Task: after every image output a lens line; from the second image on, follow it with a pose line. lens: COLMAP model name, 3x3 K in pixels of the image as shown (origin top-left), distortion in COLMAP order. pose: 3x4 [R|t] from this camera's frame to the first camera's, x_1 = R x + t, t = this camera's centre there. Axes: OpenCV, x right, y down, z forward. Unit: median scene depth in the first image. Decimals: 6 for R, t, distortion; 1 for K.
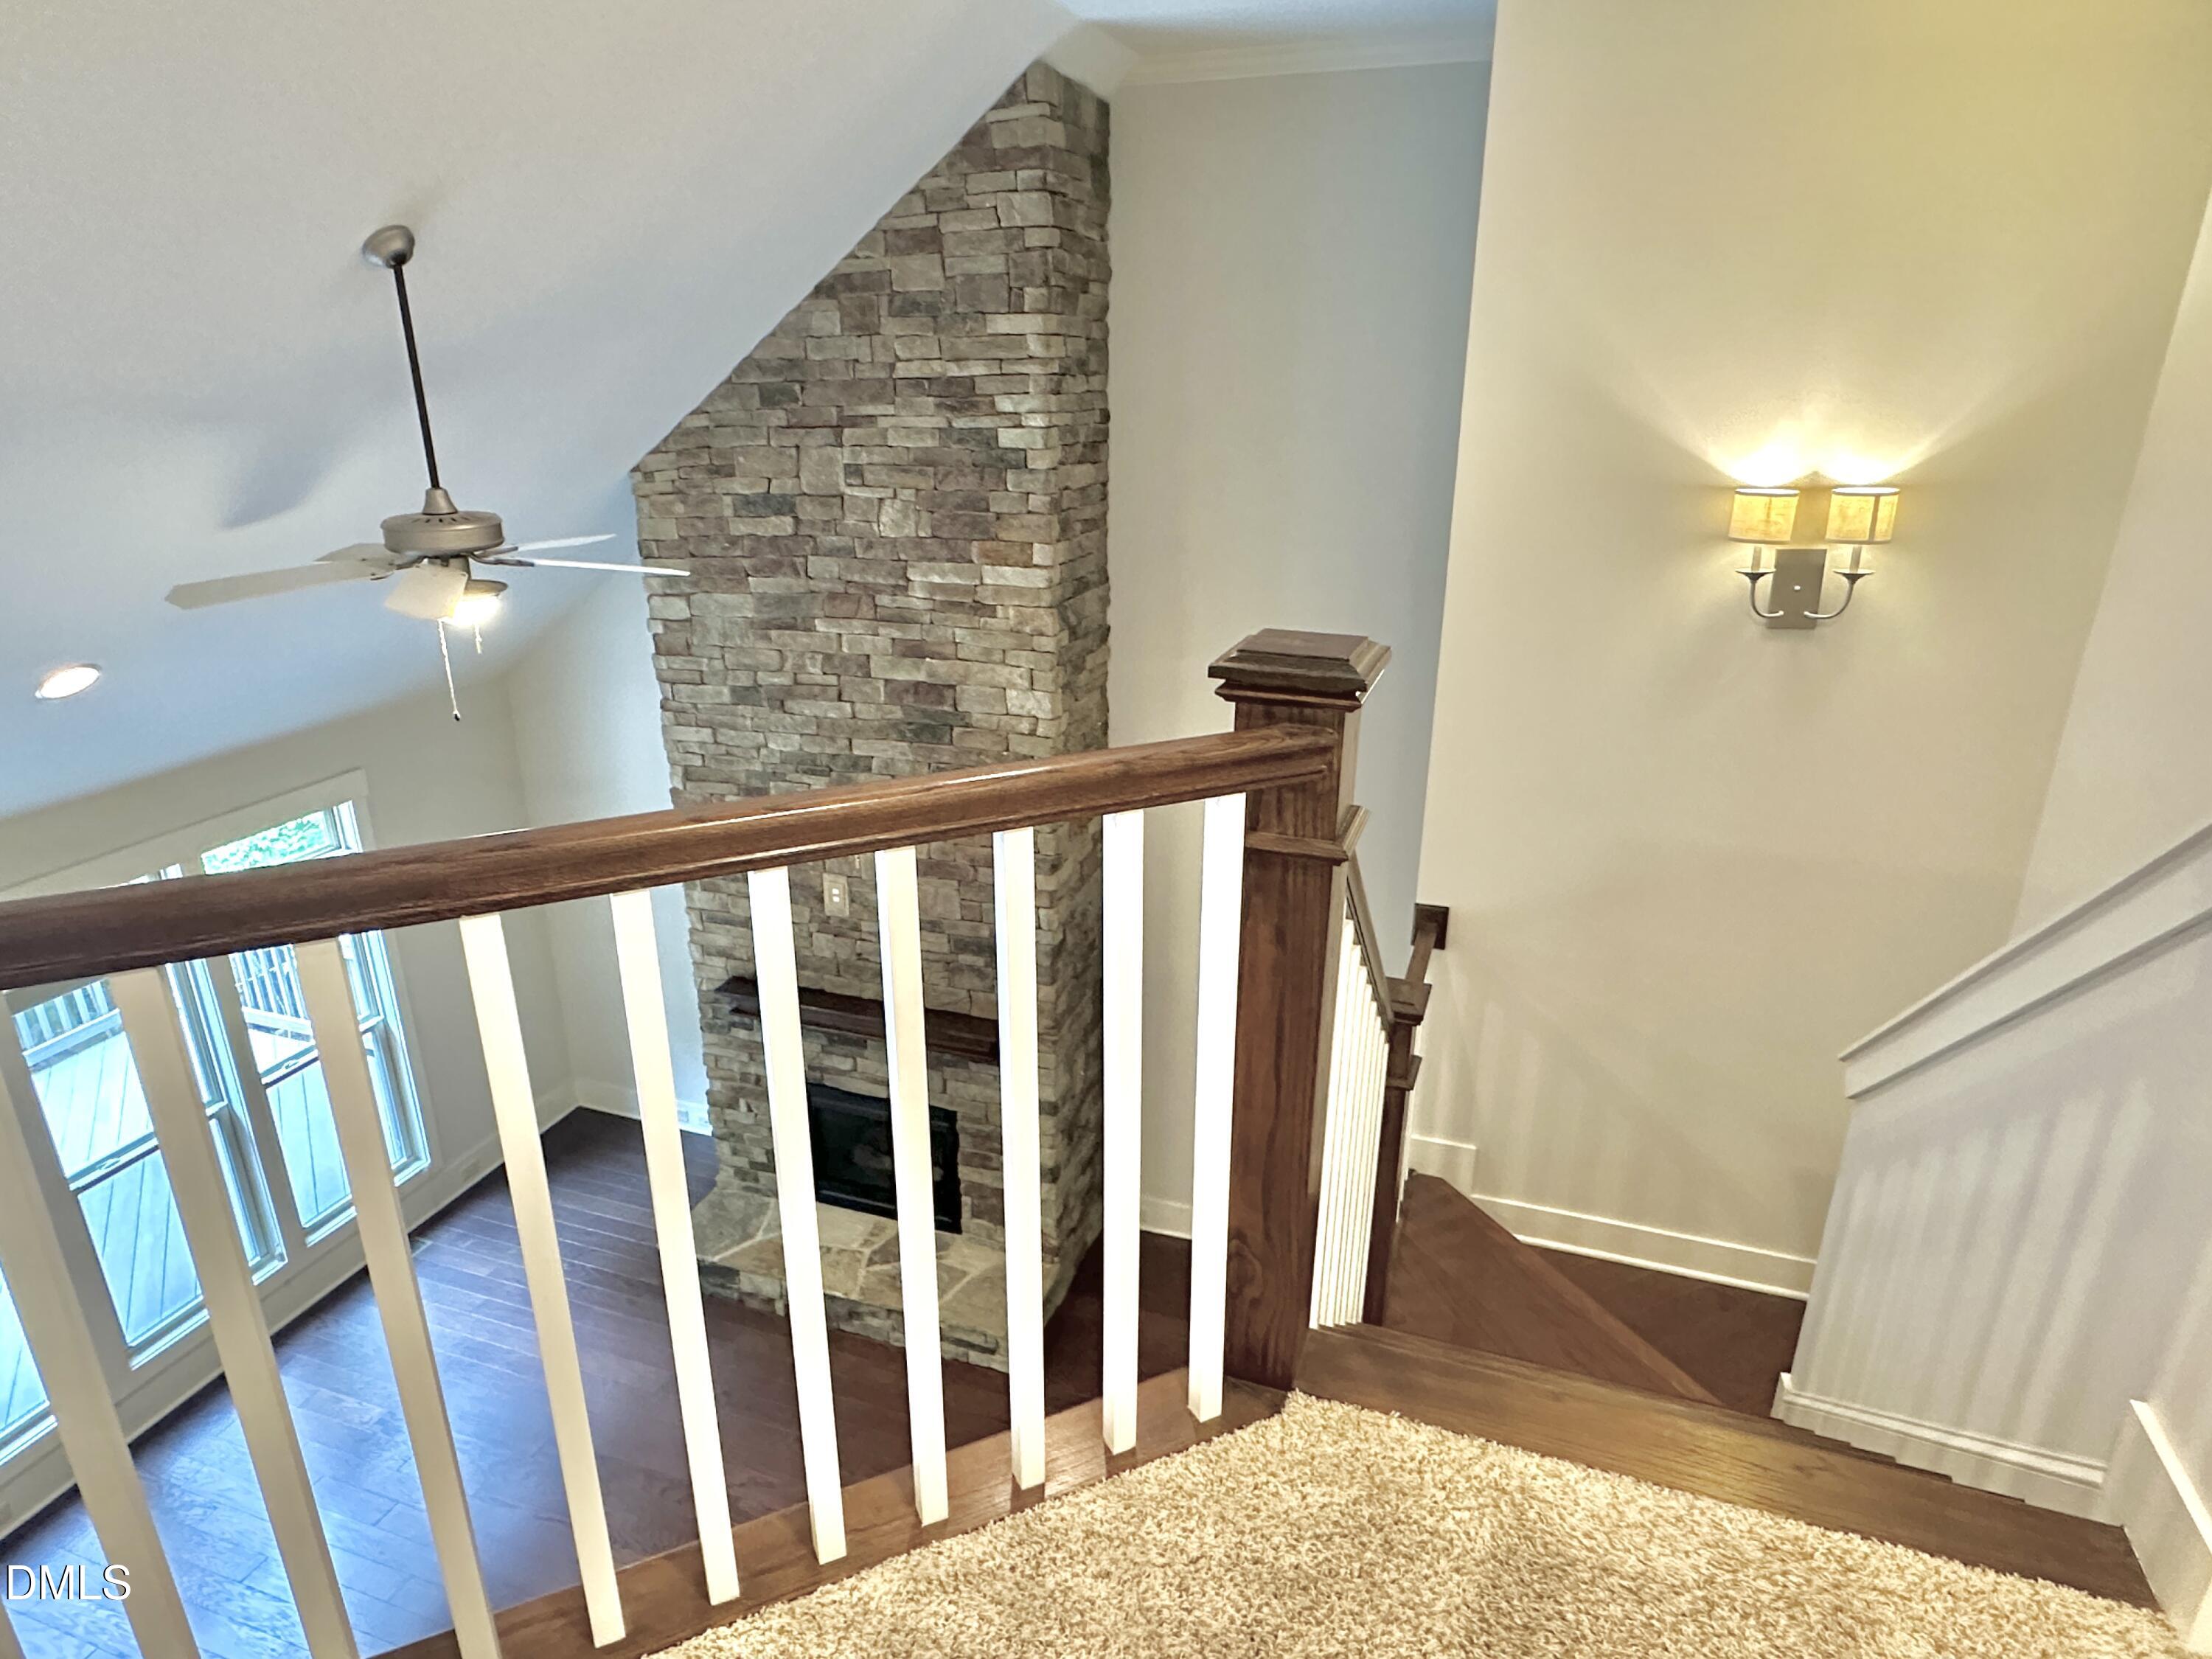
lens RADIAL K [[1277.6, 0, 1102.7], [0, 1277.6, 839.5], [0, 0, 1]] dist [-0.001753, -0.000226]
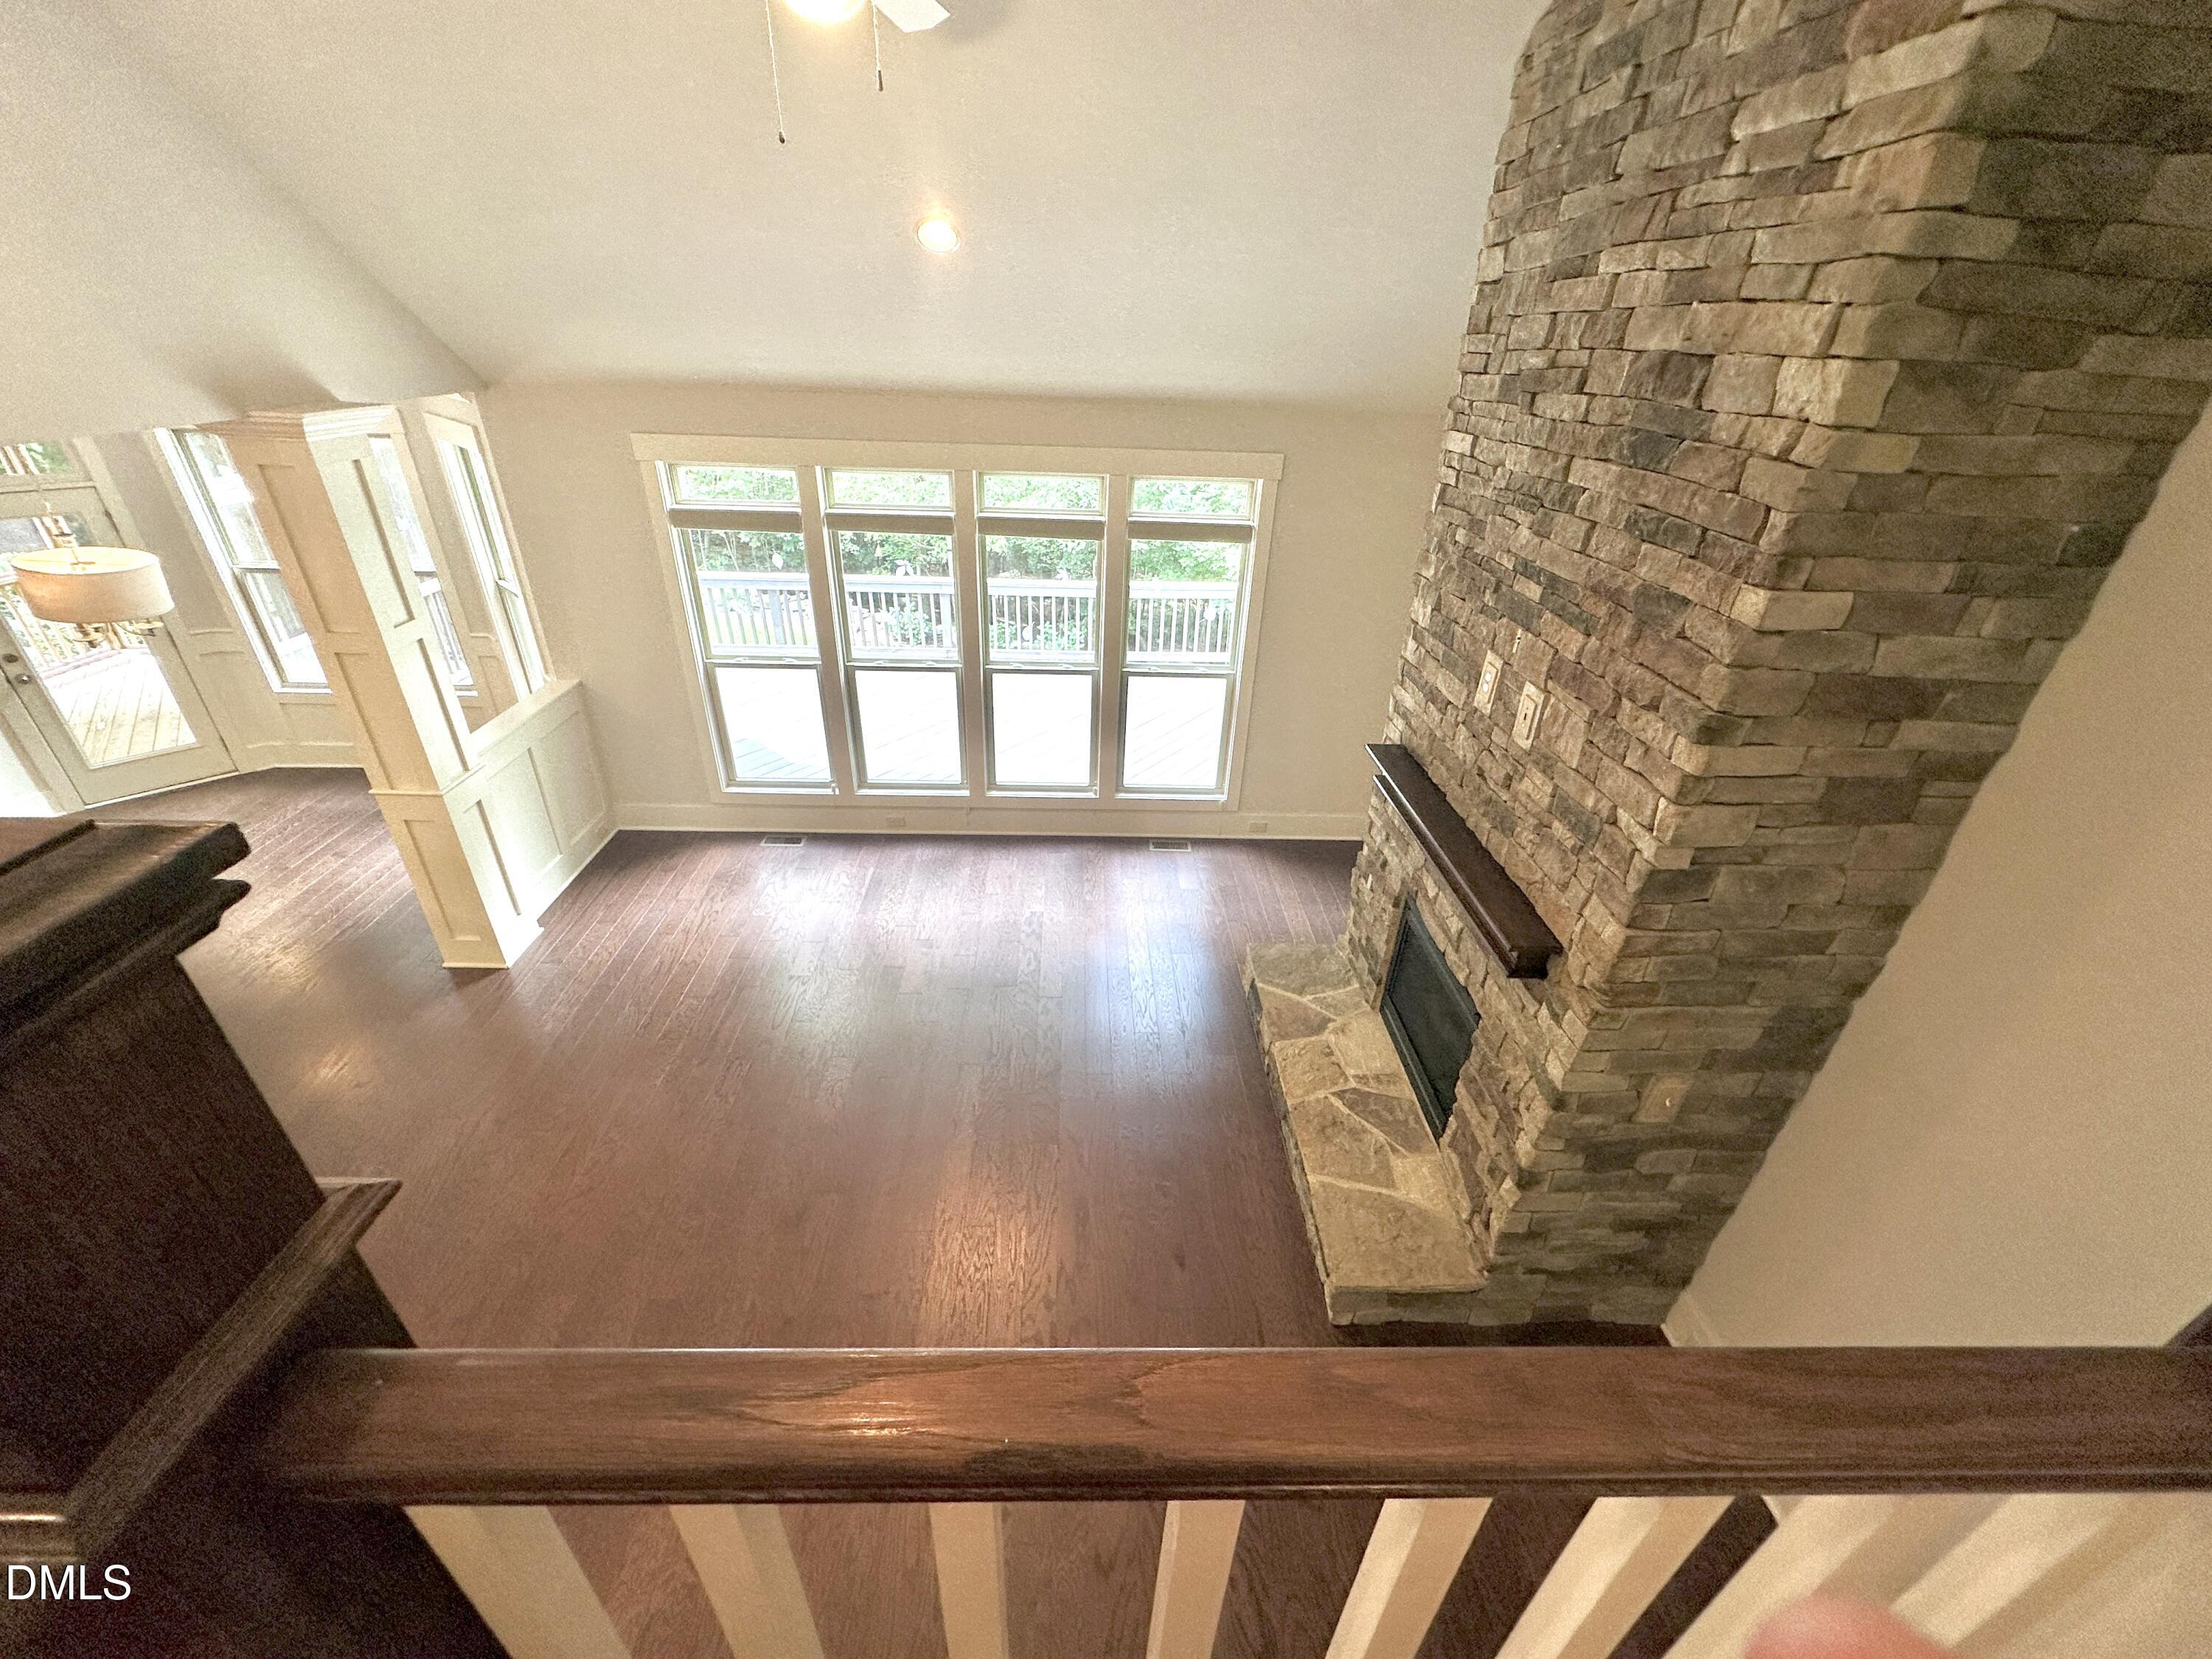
lens RADIAL K [[885.8, 0, 1099.1], [0, 885.8, 826.5], [0, 0, 1]] dist [-0.003020, -0.000035]
pose [[0.339982, 0.469339, -0.814944, 0.186525], [-0.356204, 0.866264, 0.350293, 0.015793], [0.870363, 0.171193, 0.461695, 0.575715]]
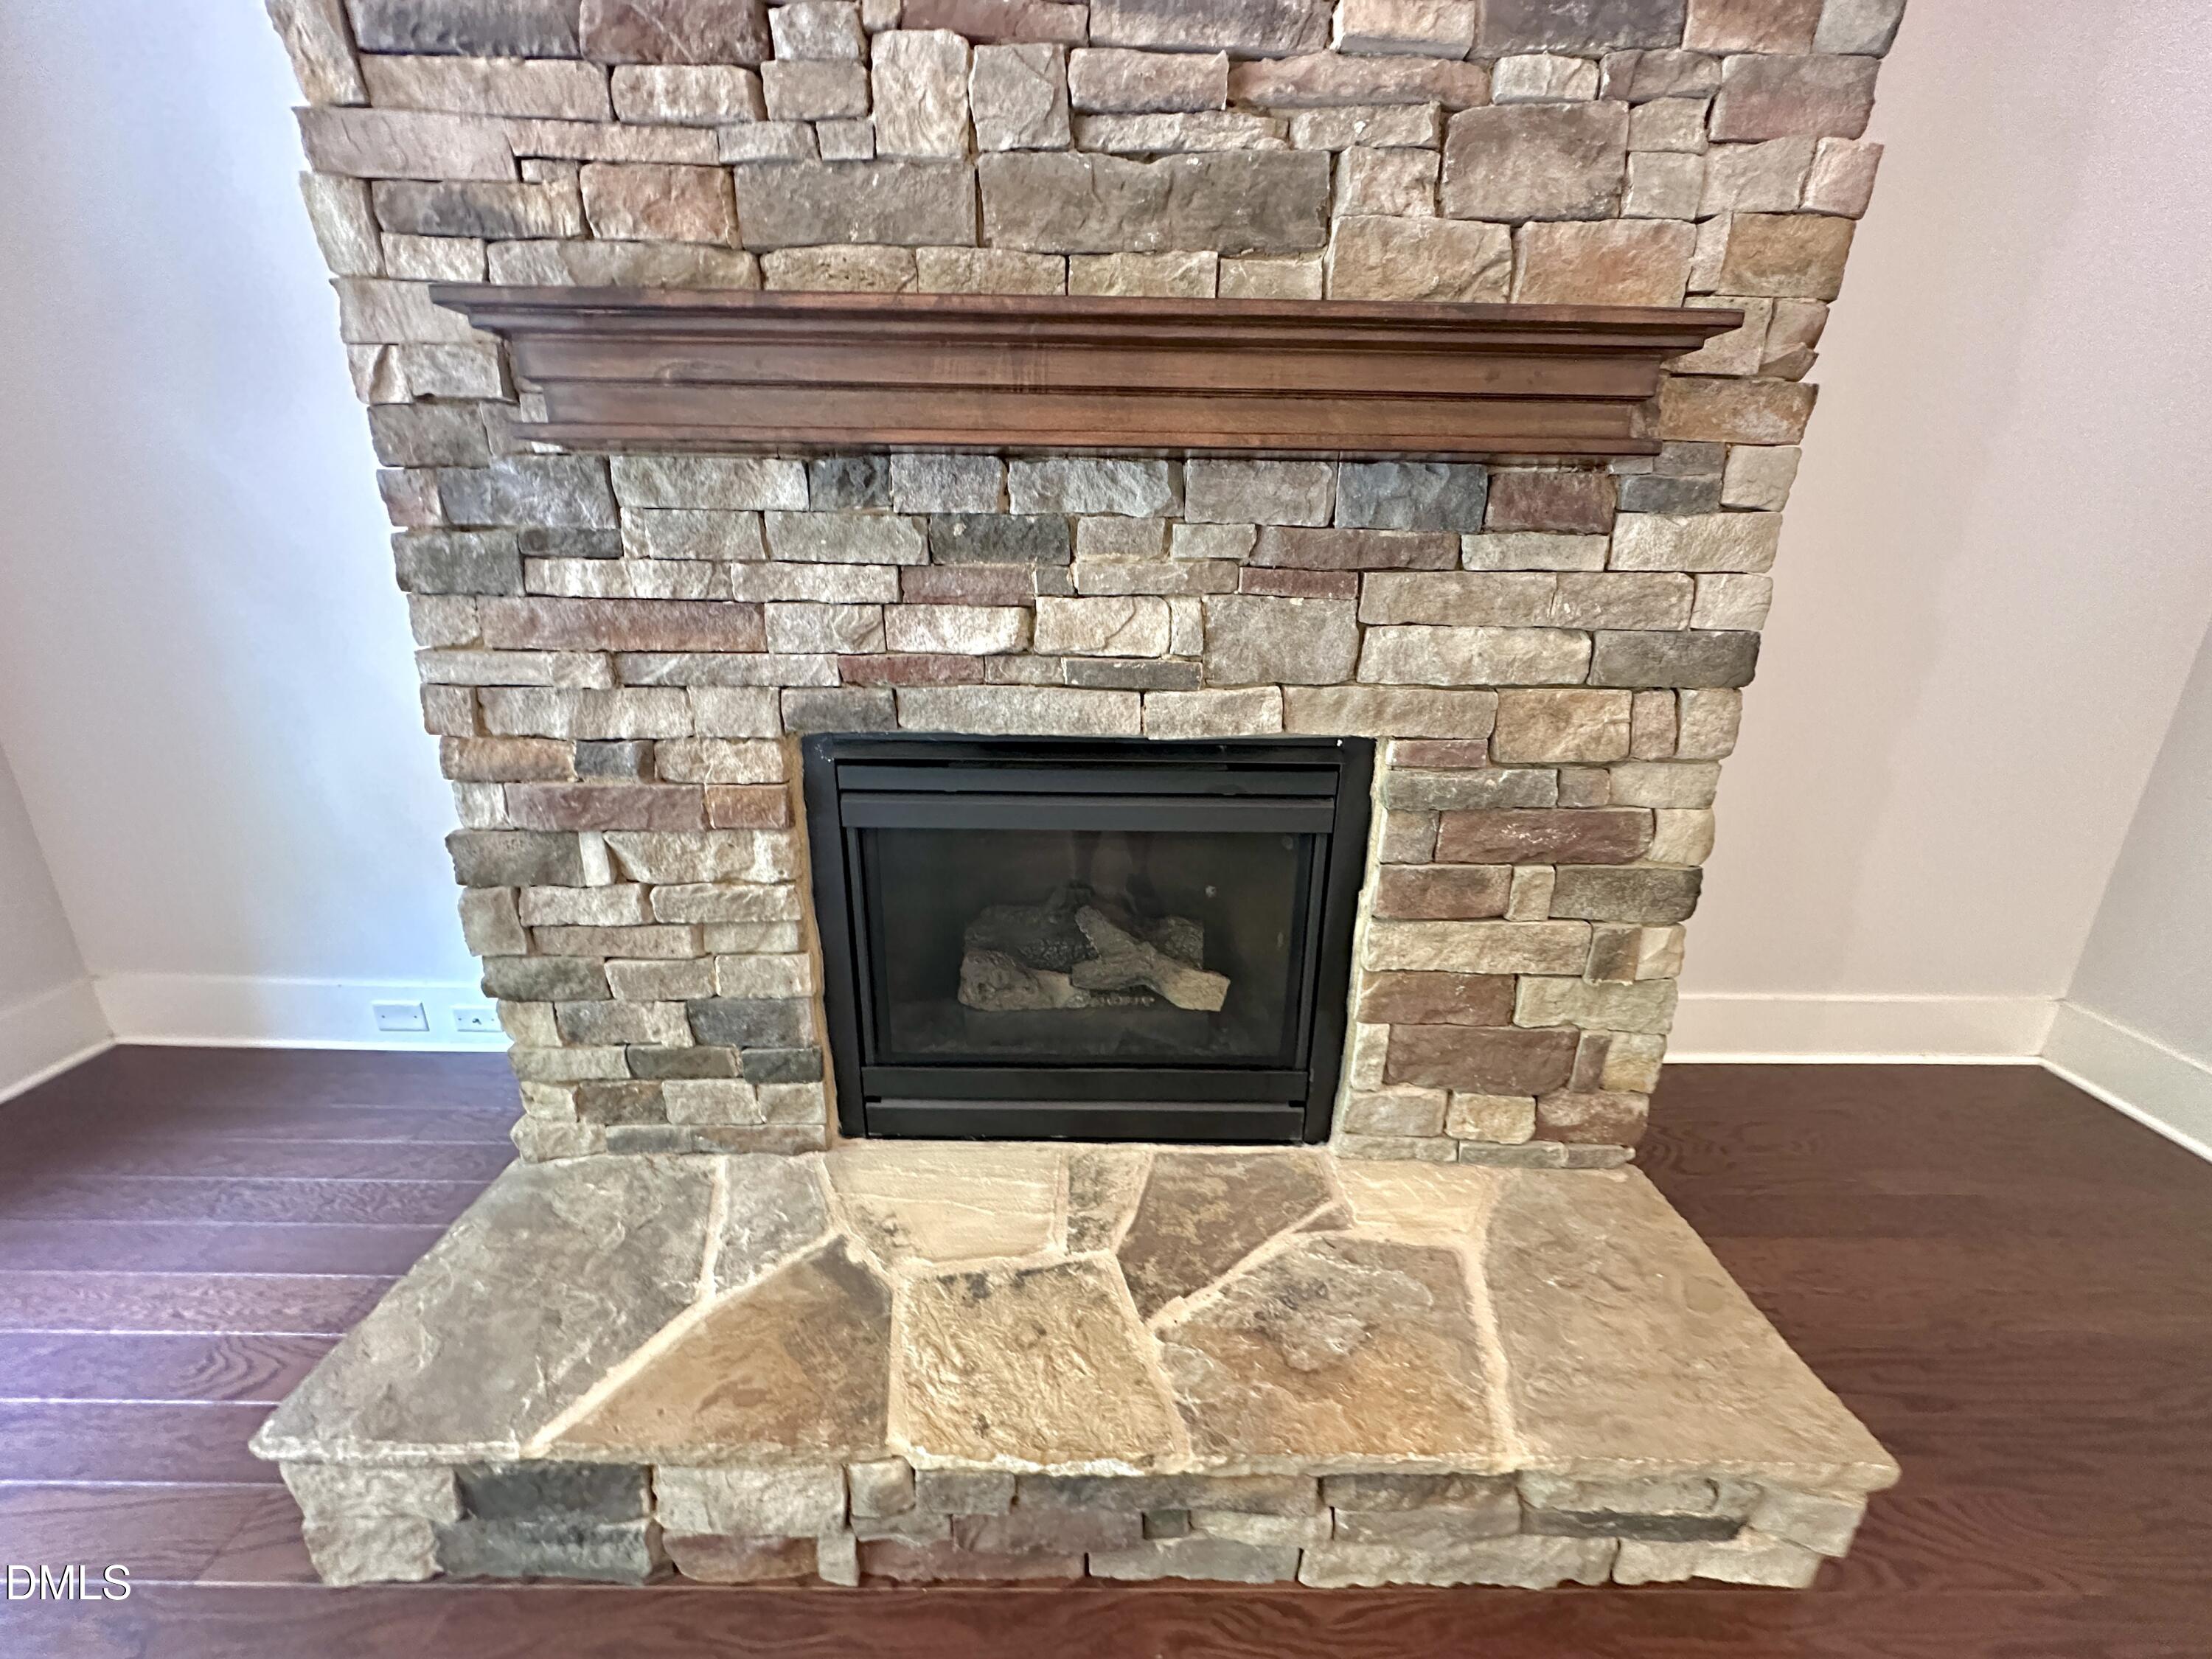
lens RADIAL K [[885.8, 0, 1103.4], [0, 885.8, 823.3], [0, 0, 1]] dist [-0.003020, -0.000035]
pose [[0.946439, -0.090595, 0.309914, -0.260263], [0.103158, 0.994367, -0.024356, 0.242509], [-0.305961, 0.055021, 0.950453, 0.858225]]
